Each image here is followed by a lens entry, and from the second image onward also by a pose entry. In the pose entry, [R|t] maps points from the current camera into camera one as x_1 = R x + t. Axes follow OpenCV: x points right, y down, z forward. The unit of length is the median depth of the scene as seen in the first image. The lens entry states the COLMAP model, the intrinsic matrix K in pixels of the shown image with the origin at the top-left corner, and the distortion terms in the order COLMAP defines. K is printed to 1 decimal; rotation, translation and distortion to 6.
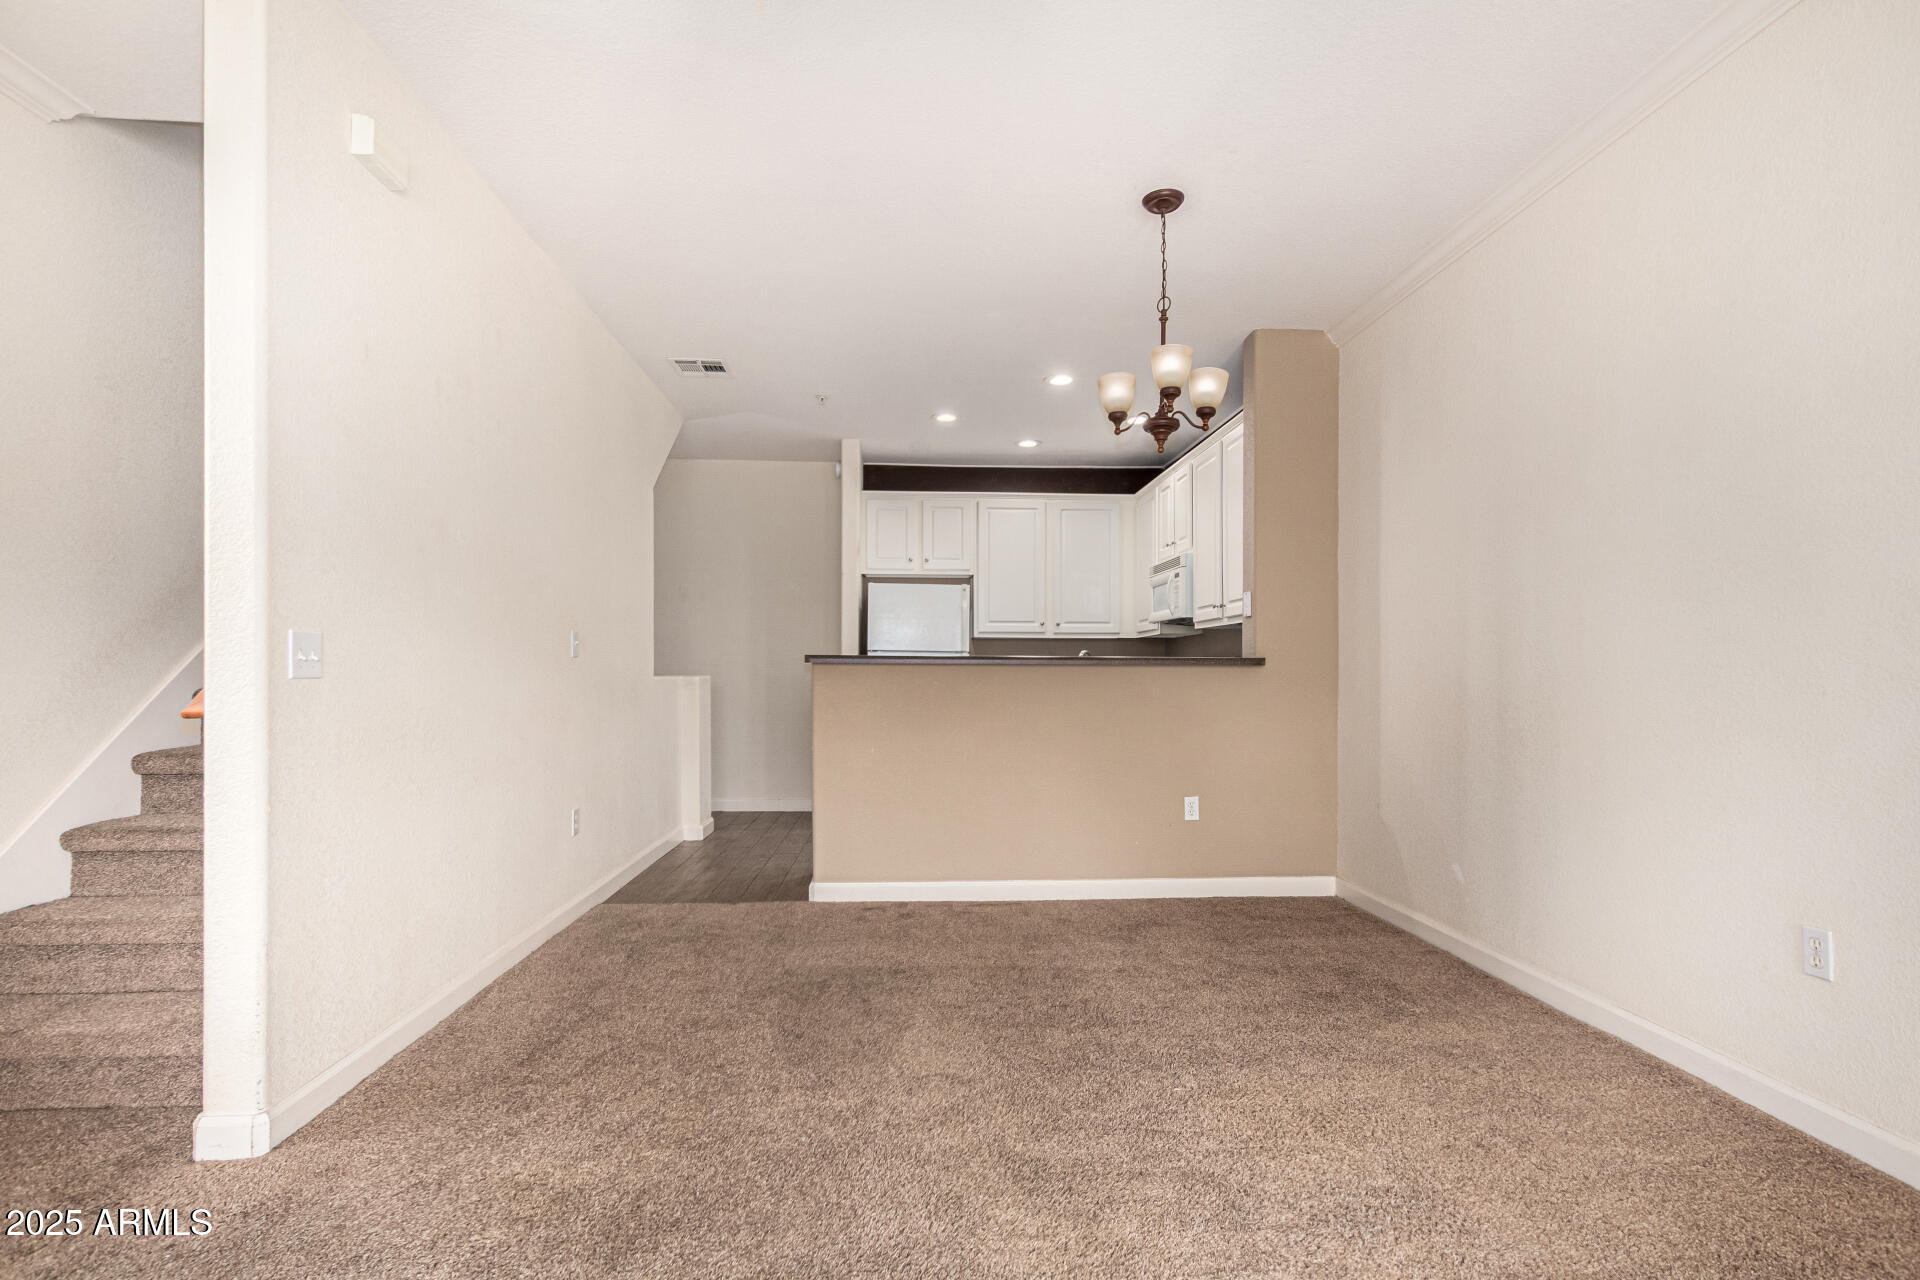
lens RADIAL K [[926.5, 0, 961.3], [0, 926.5, 674.8], [0, 0, 1]] dist [0.007465, -0.000165]
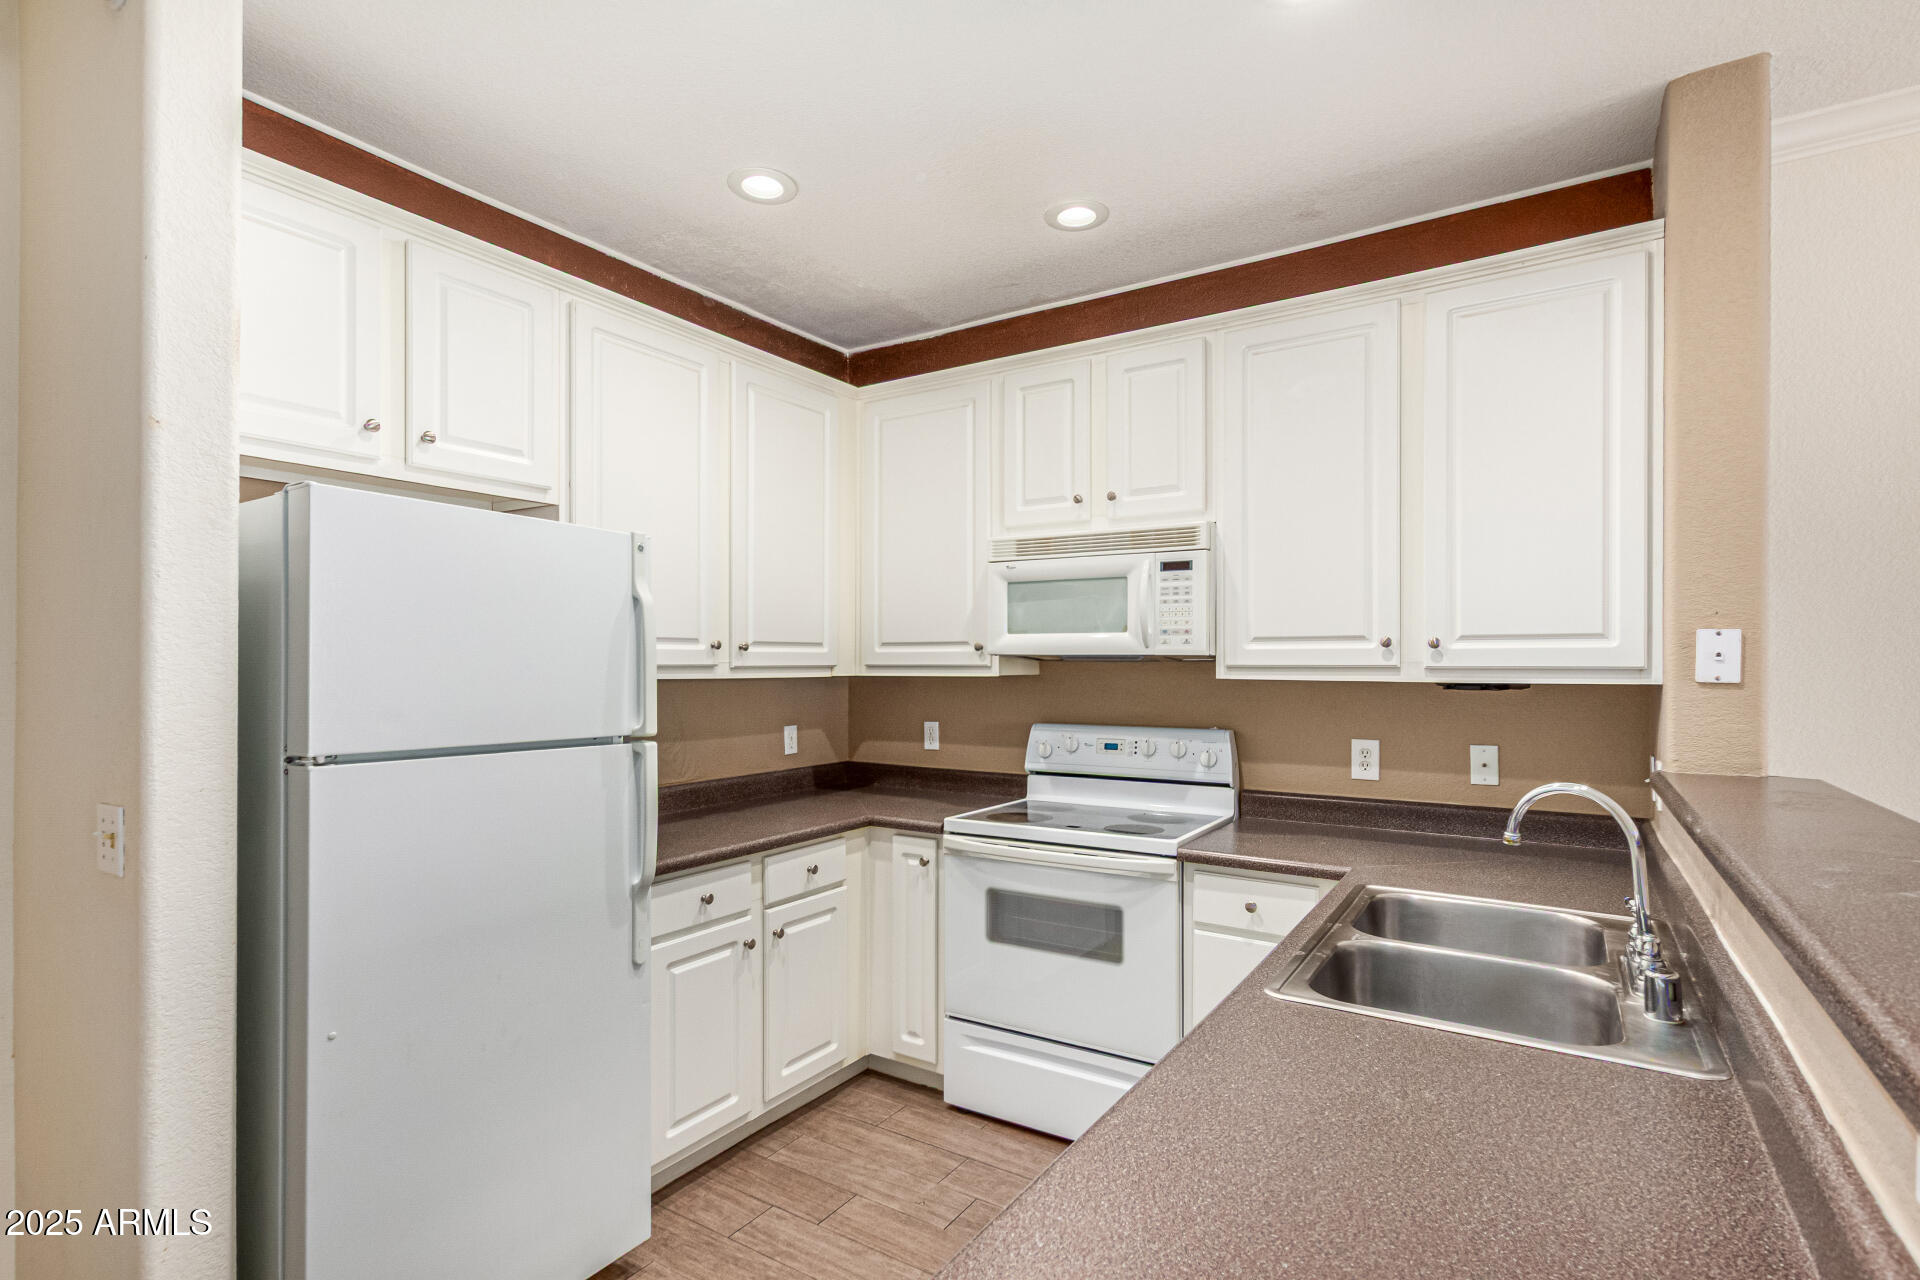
lens RADIAL K [[934.7, 0, 964.7], [0, 934.7, 661.4], [0, 0, 1]] dist [0.006684, -0.000058]
pose [[0.595926, 0.002391, 0.803036, -0.304854], [-0.000301, 0.999996, -0.002754, -0.078750], [-0.803039, 0.001400, 0.595924, 1.110824]]
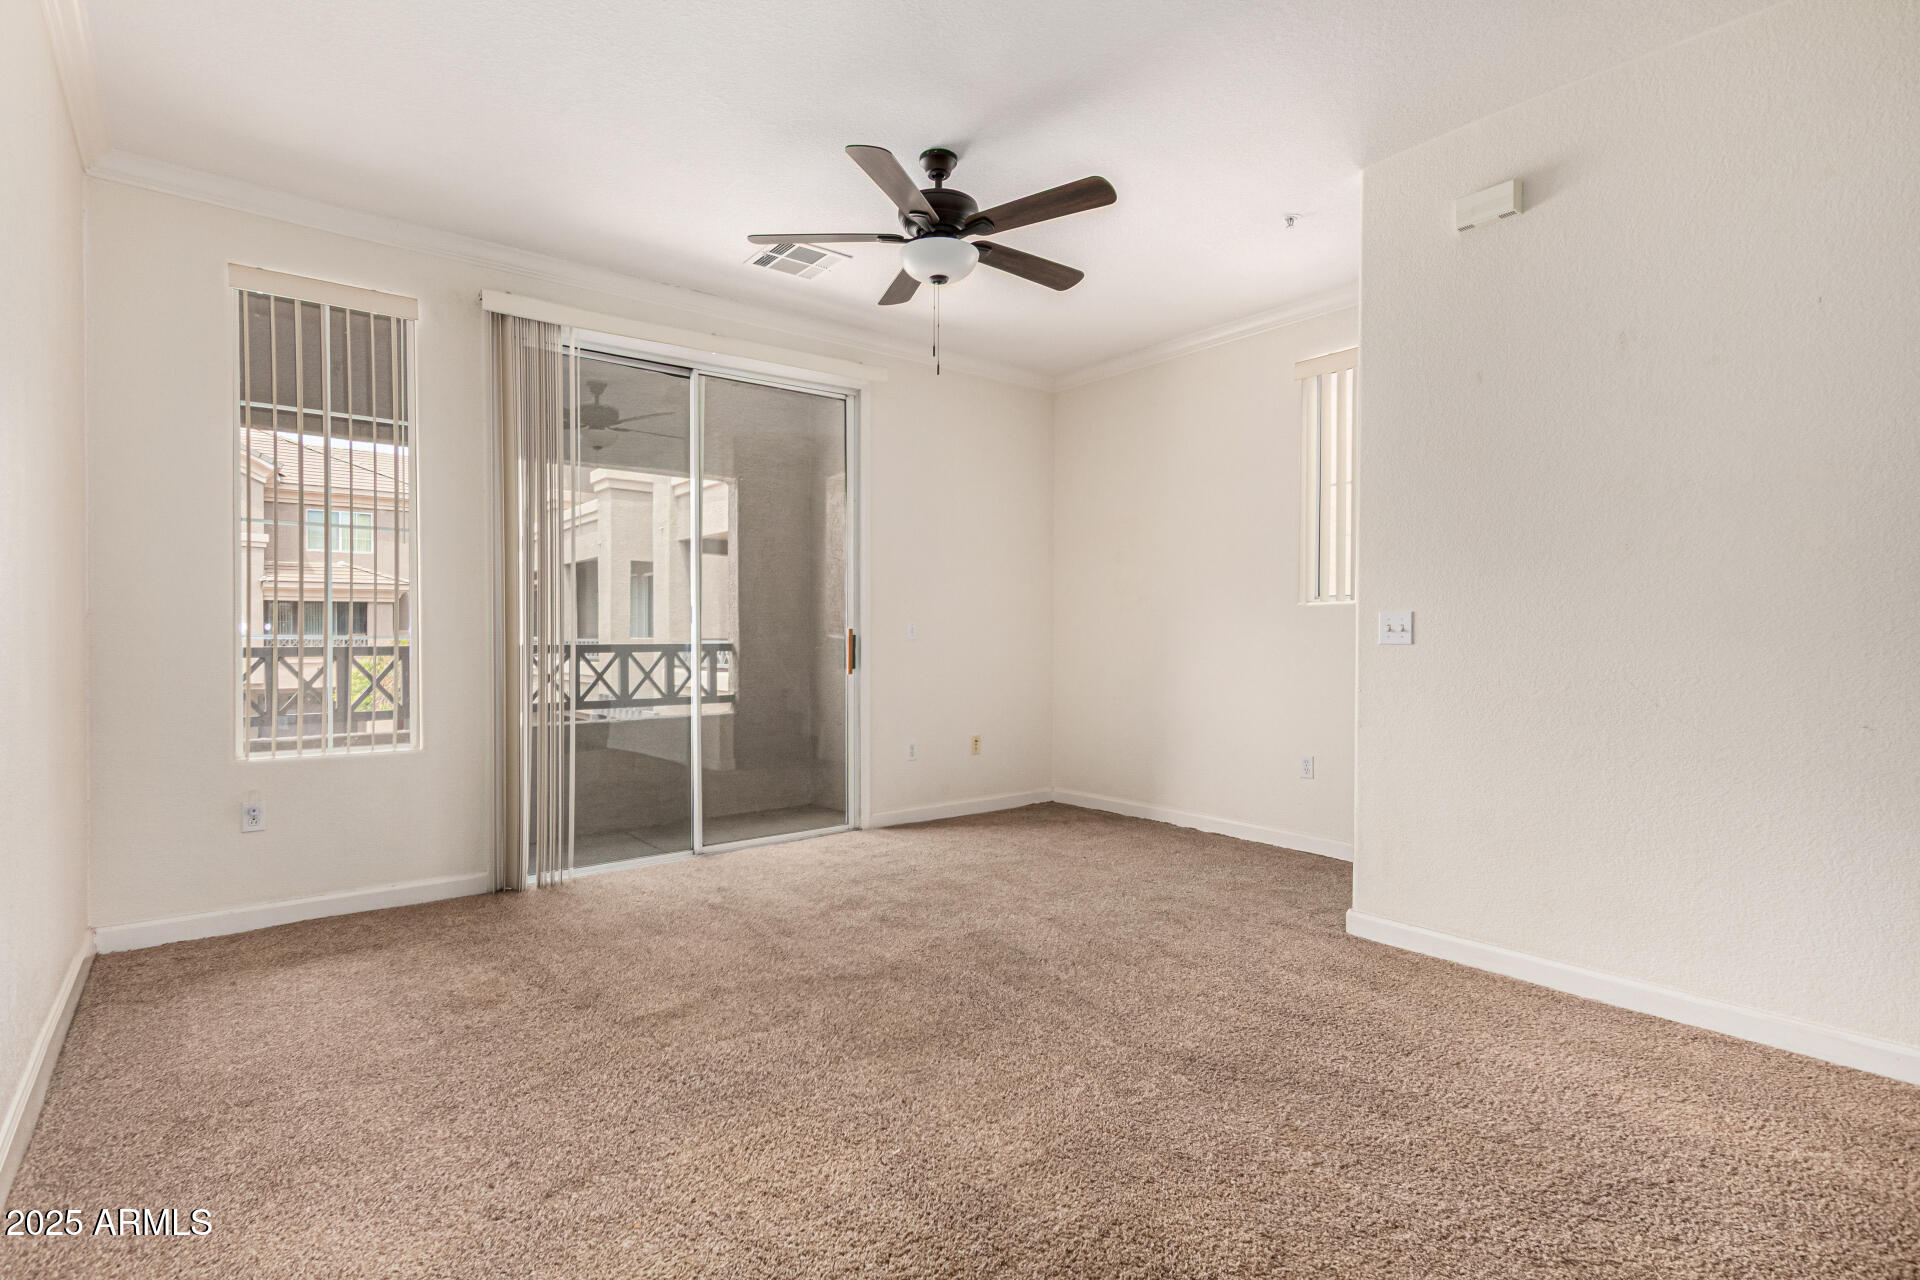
lens RADIAL K [[922.8, 0, 959.0], [0, 922.8, 651.7], [0, 0, 1]] dist [0.019975, -0.011435]
pose [[-0.821230, 0.003232, -0.570589, 0.359921], [-0.006319, 0.999871, 0.014759, 0.000397], [0.570563, 0.015726, -0.821103, 0.950235]]
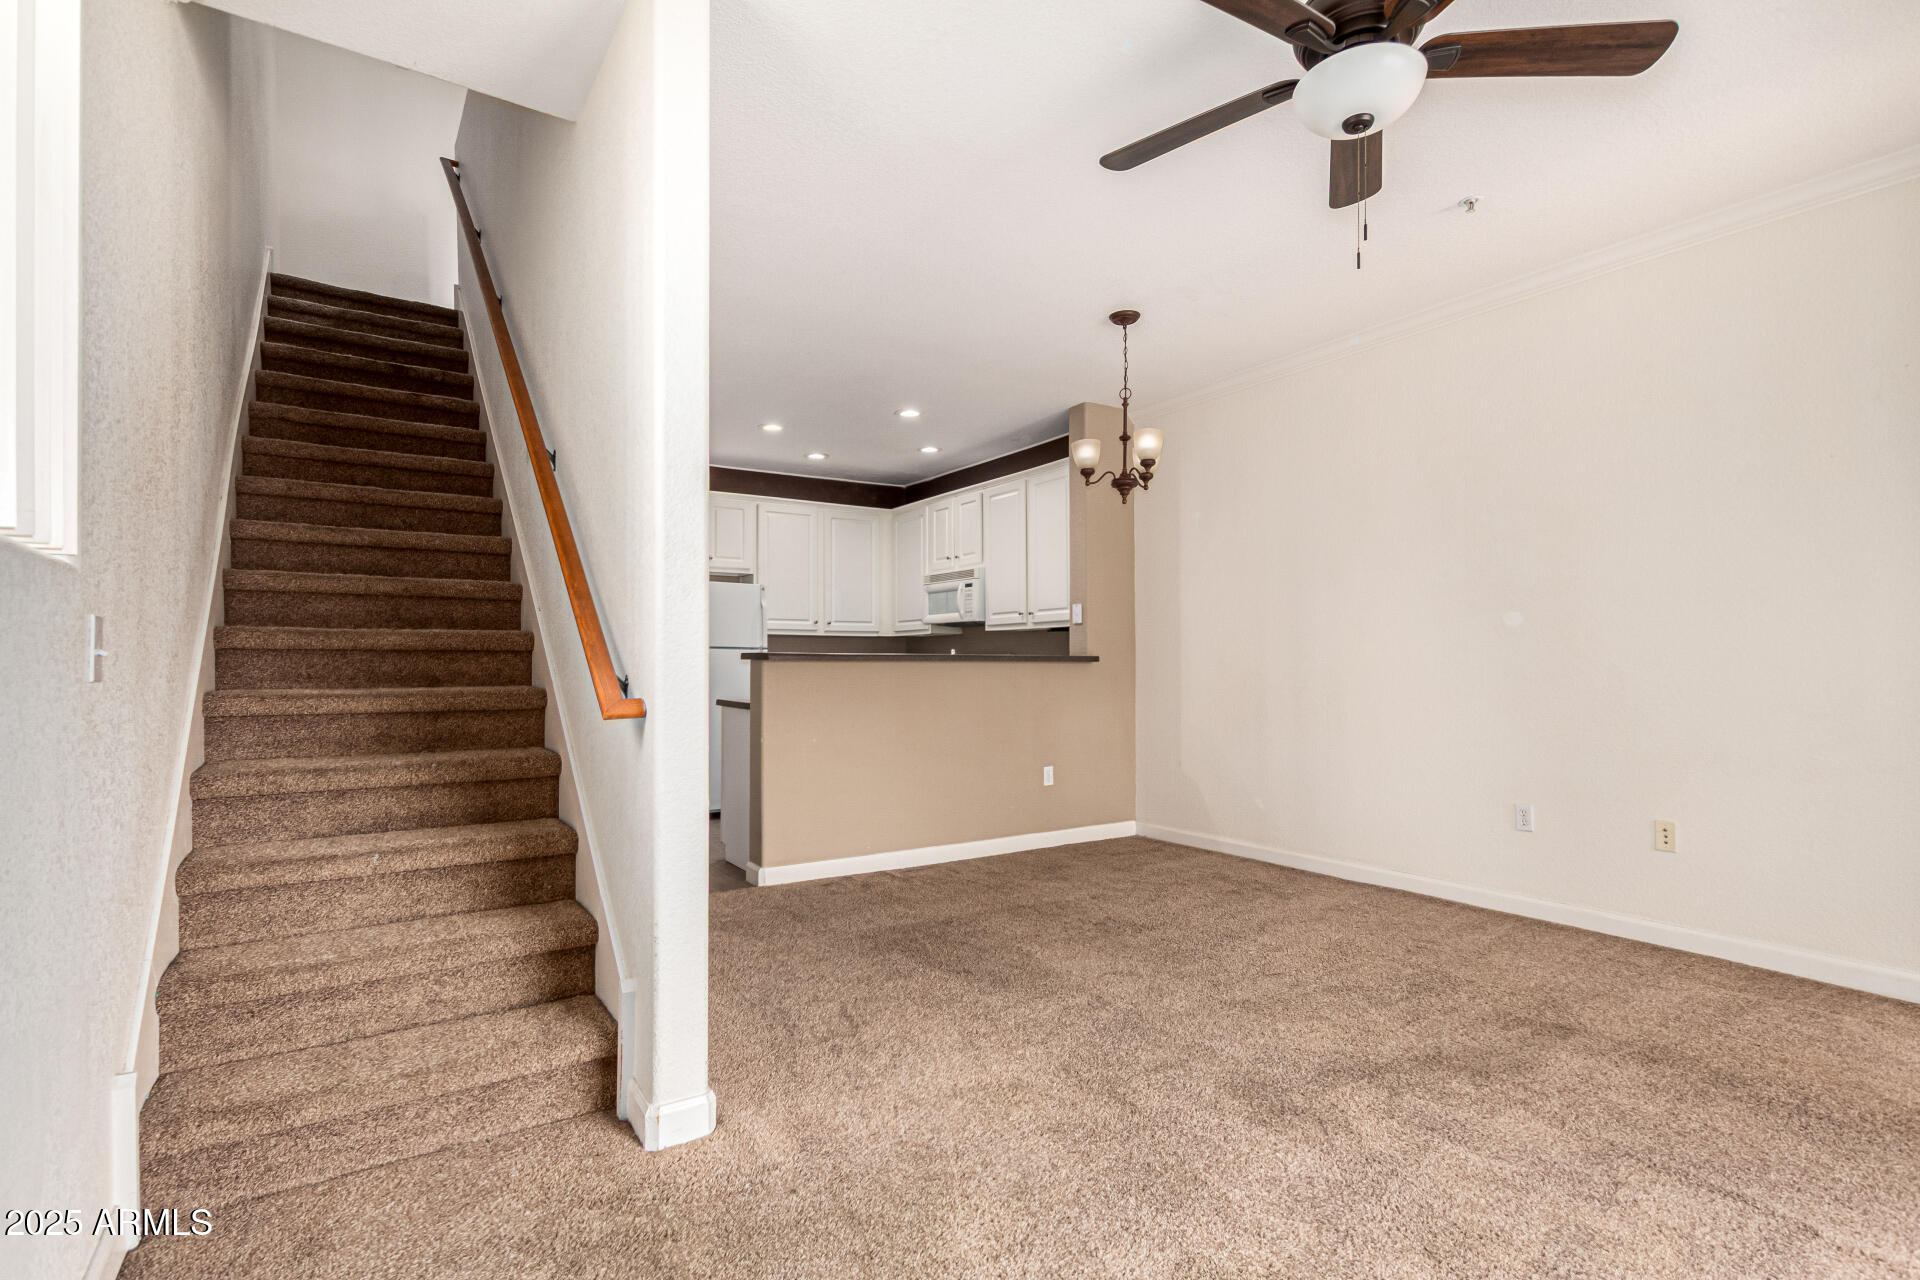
lens RADIAL K [[922.8, 0, 959.0], [0, 922.8, 651.7], [0, 0, 1]] dist [0.019975, -0.011435]
pose [[0.868223, 0.003905, 0.496159, -0.506658], [0.004769, 0.999857, -0.016215, -0.004087], [-0.496152, 0.016444, 0.868080, -0.027960]]
